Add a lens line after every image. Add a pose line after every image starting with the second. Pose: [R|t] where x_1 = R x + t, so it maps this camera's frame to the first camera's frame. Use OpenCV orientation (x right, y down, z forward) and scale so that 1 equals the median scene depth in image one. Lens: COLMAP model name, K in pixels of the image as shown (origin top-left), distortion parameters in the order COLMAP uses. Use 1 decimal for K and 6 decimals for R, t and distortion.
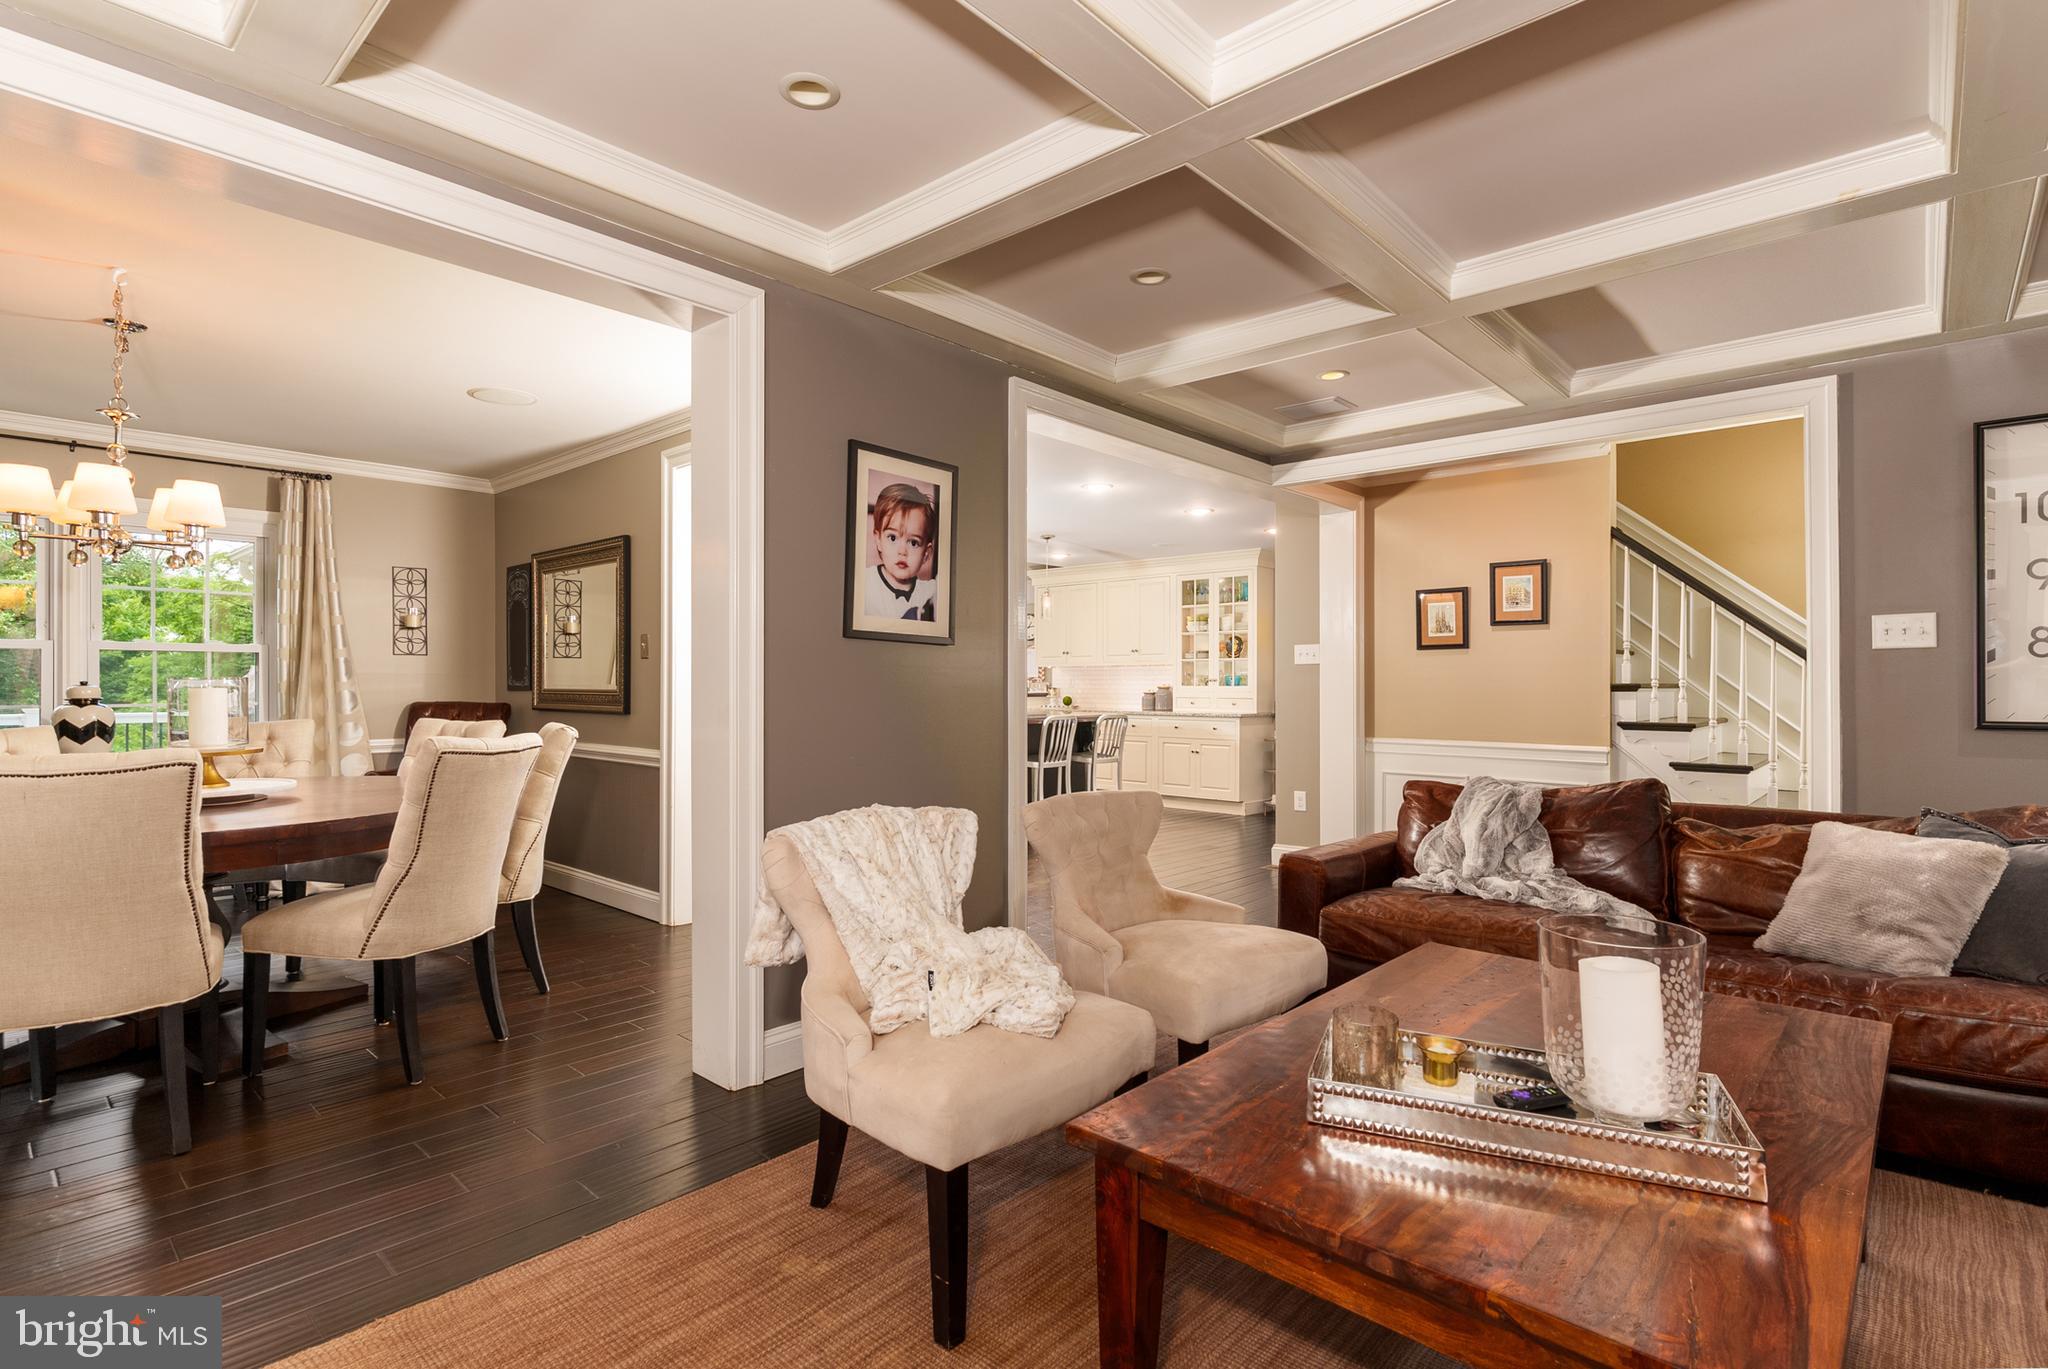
lens RADIAL K [[998.0, 0, 1024.0], [0, 998.0, 684.5], [0, 0, 1]] dist [0.000360, 0.000097]
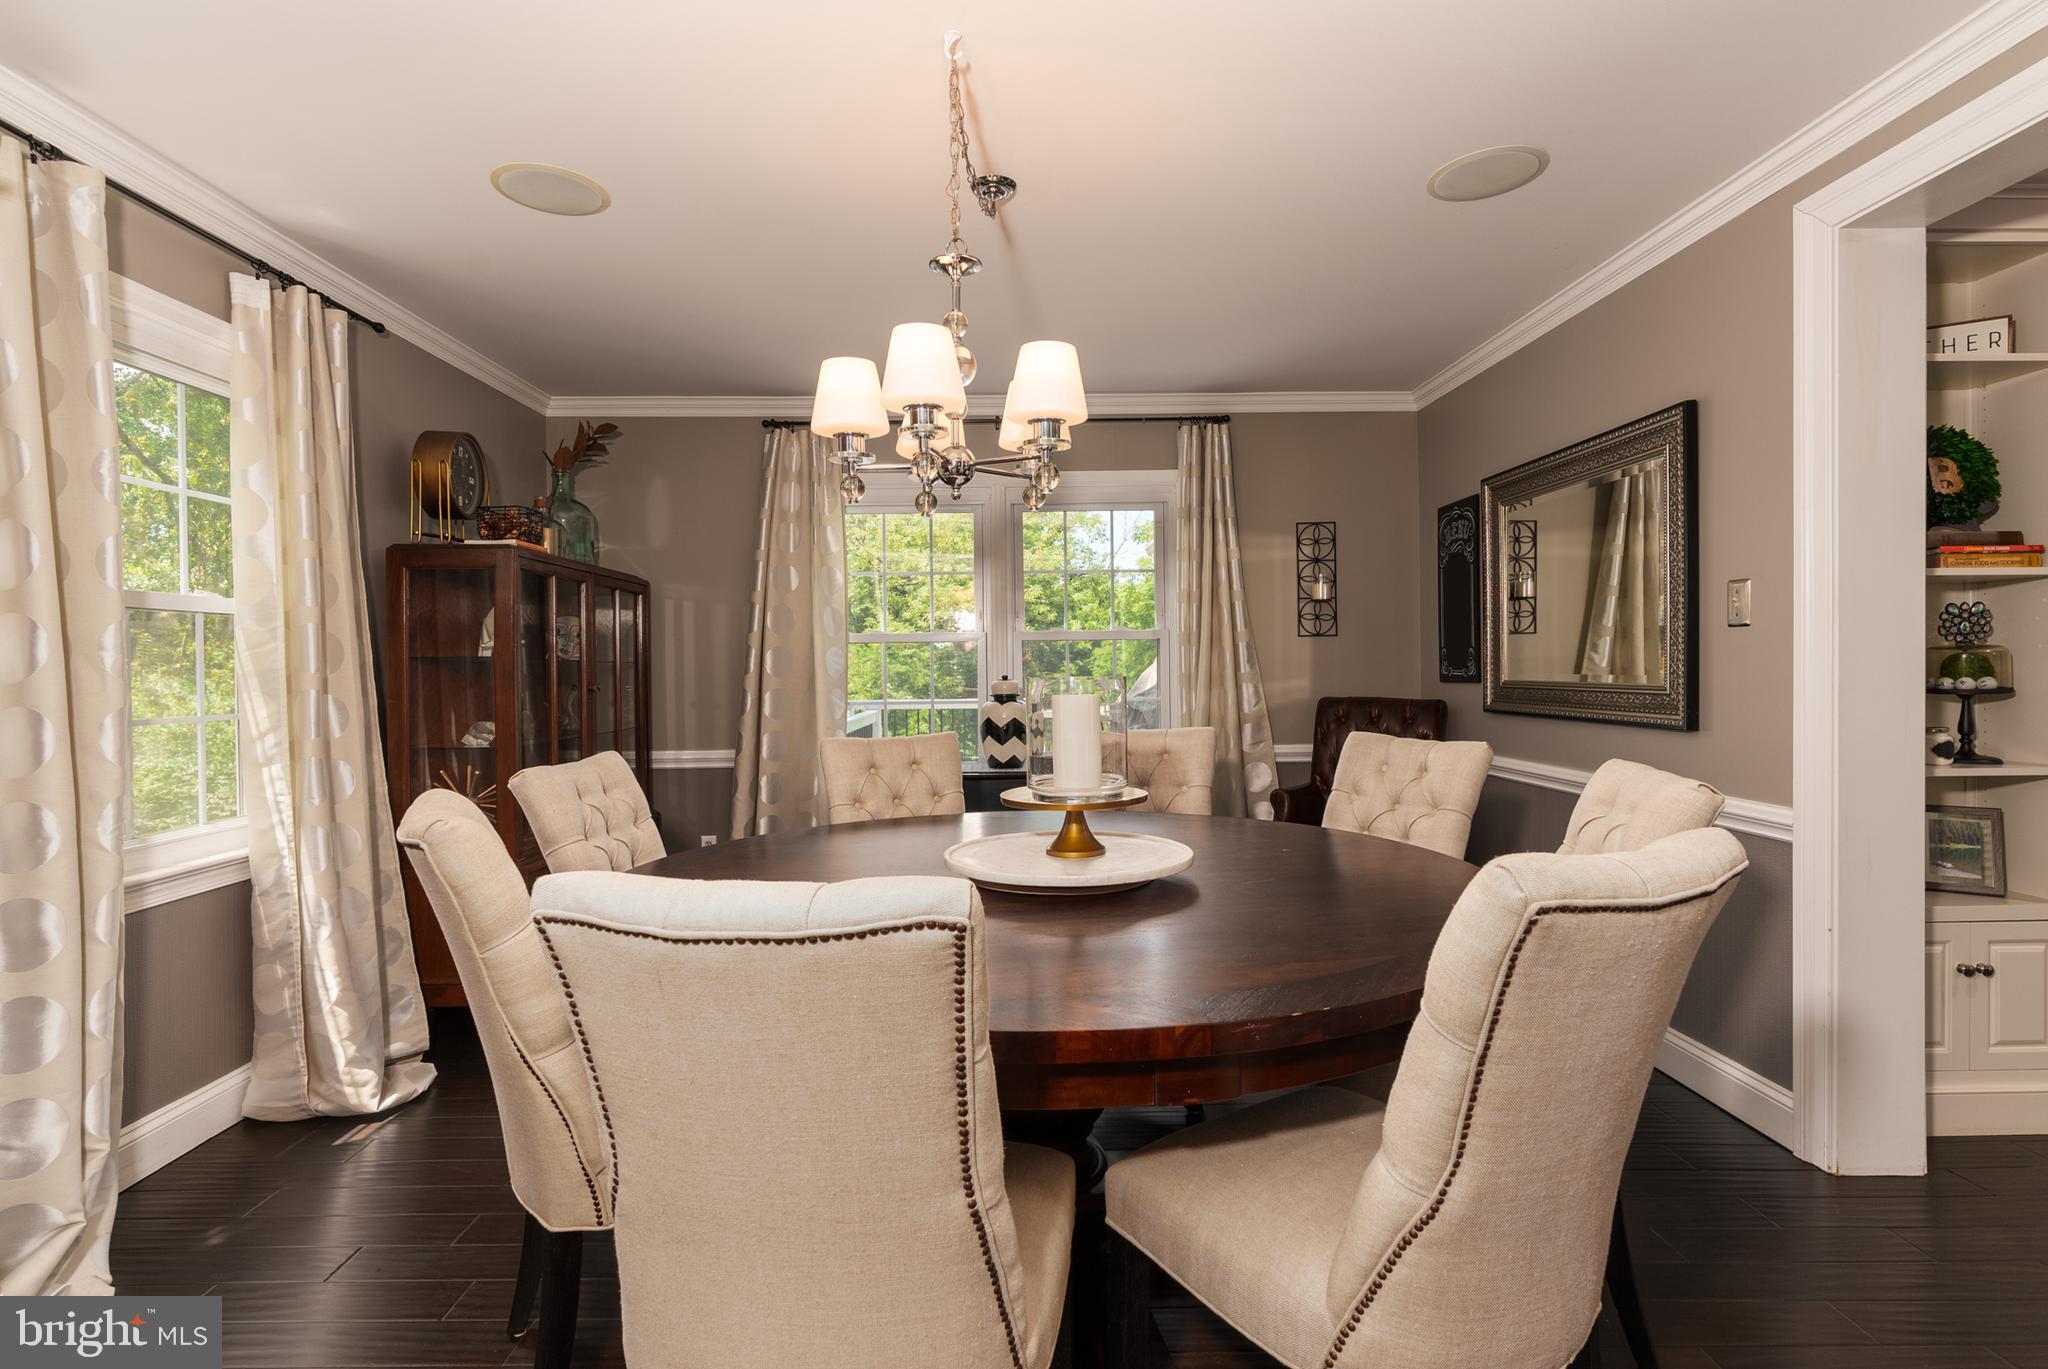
lens RADIAL K [[998.0, 0, 1024.0], [0, 998.0, 684.5], [0, 0, 1]] dist [0.000360, 0.000097]
pose [[0.692775, 0.002004, -0.721151, -0.220579], [0.012746, 0.999806, 0.015023, -0.006855], [0.721041, -0.019599, 0.692615, 0.308091]]
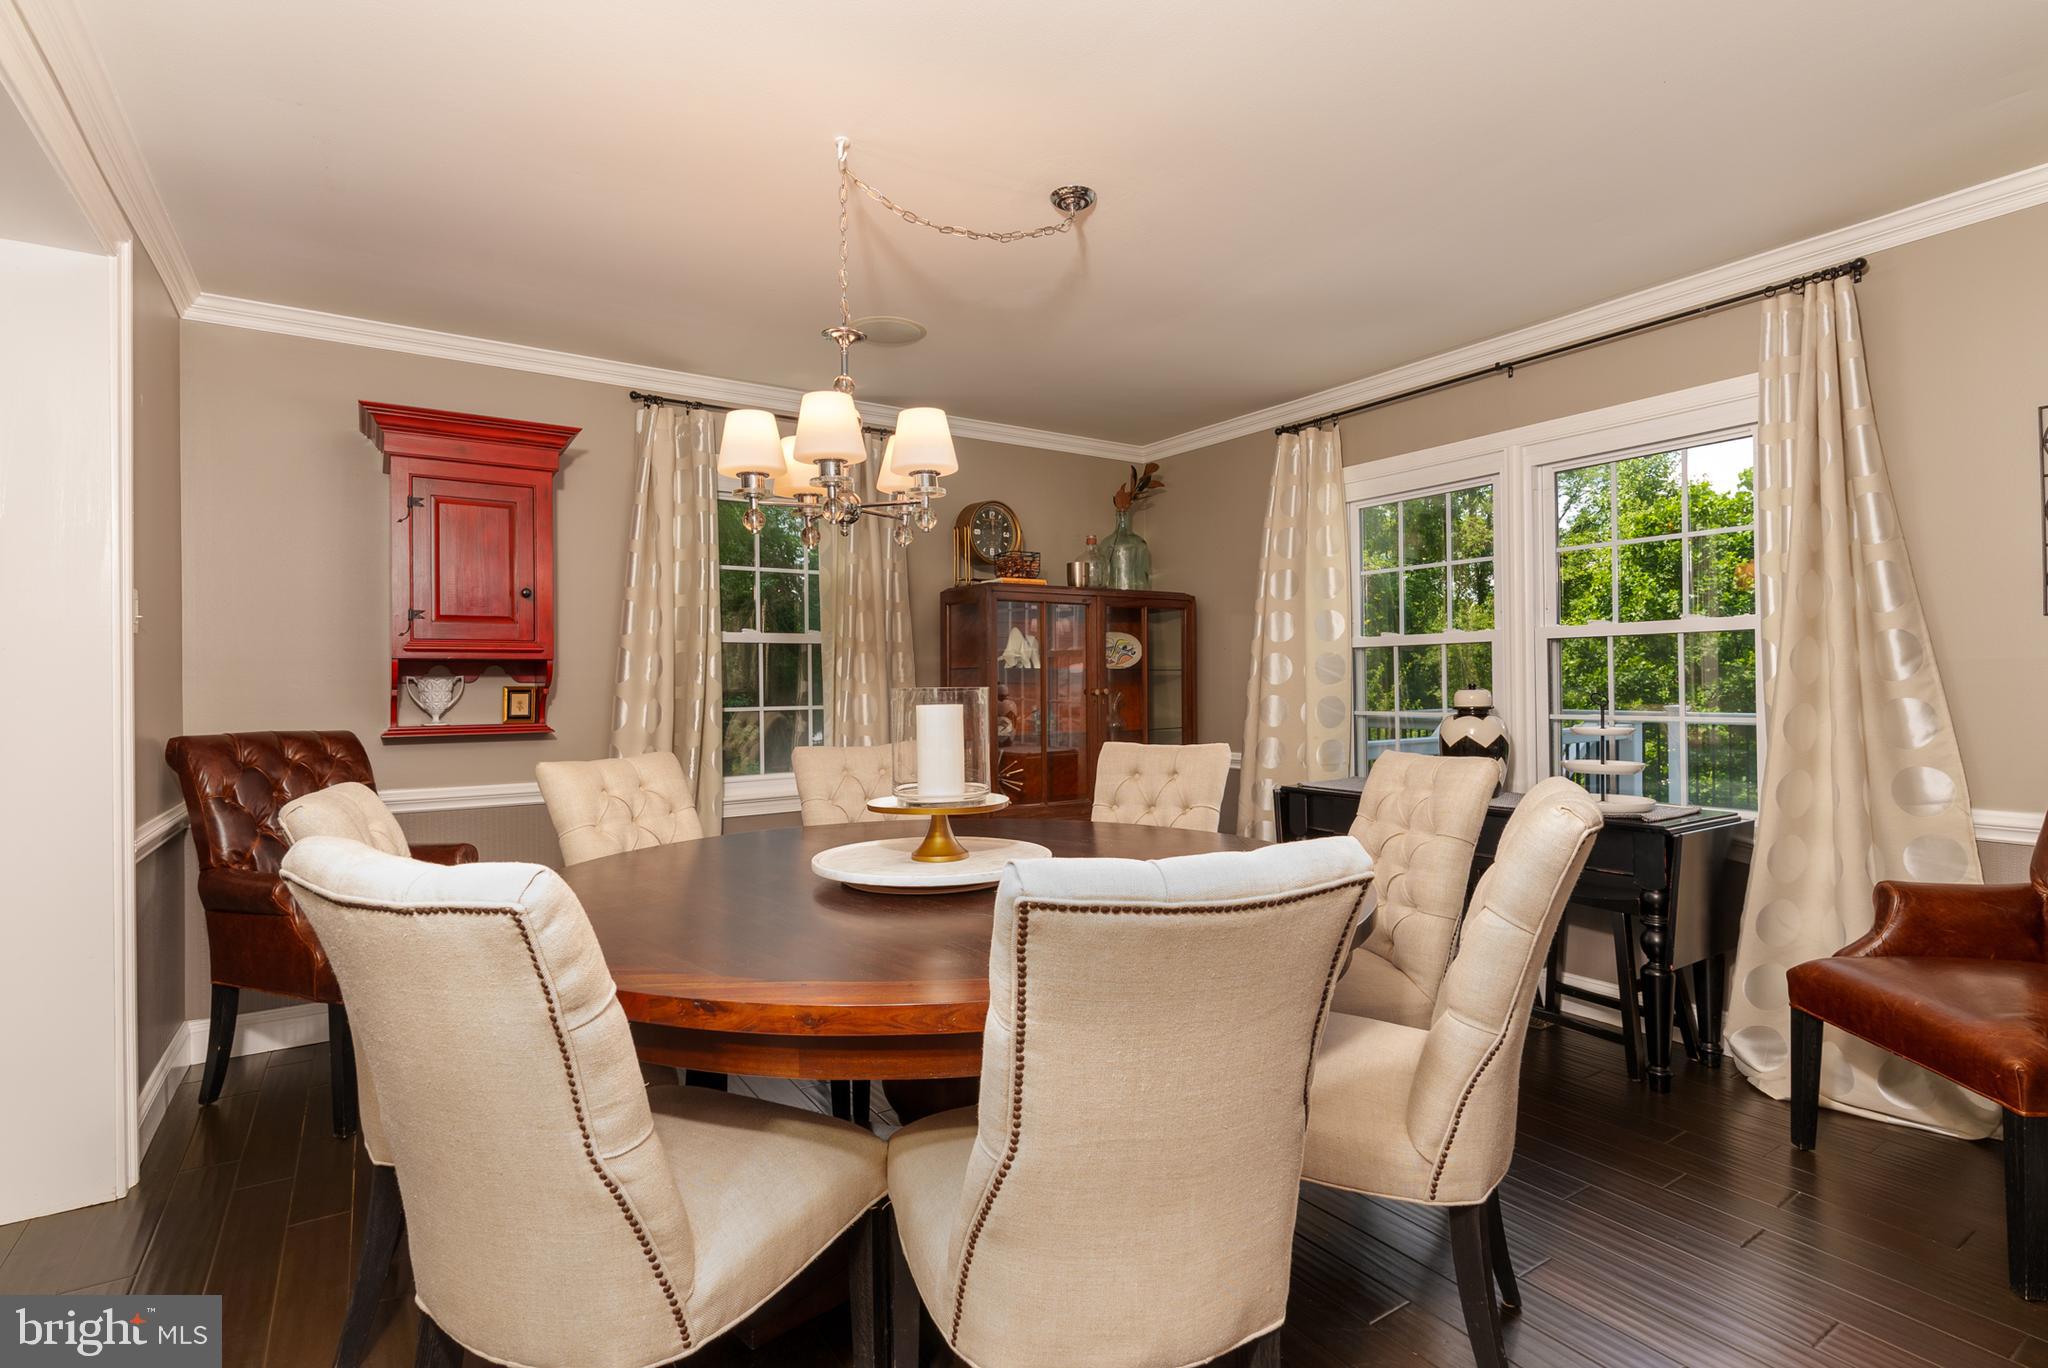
lens RADIAL K [[980.8, 0, 1024.0], [0, 980.8, 684.0], [0, 0, 1]] dist [0.000287, 0.000023]
pose [[-0.241943, 0.002808, -0.970286, -0.122528], [0.009554, 0.999954, 0.000512, -0.005023], [0.970243, -0.009146, -0.241959, 0.682939]]
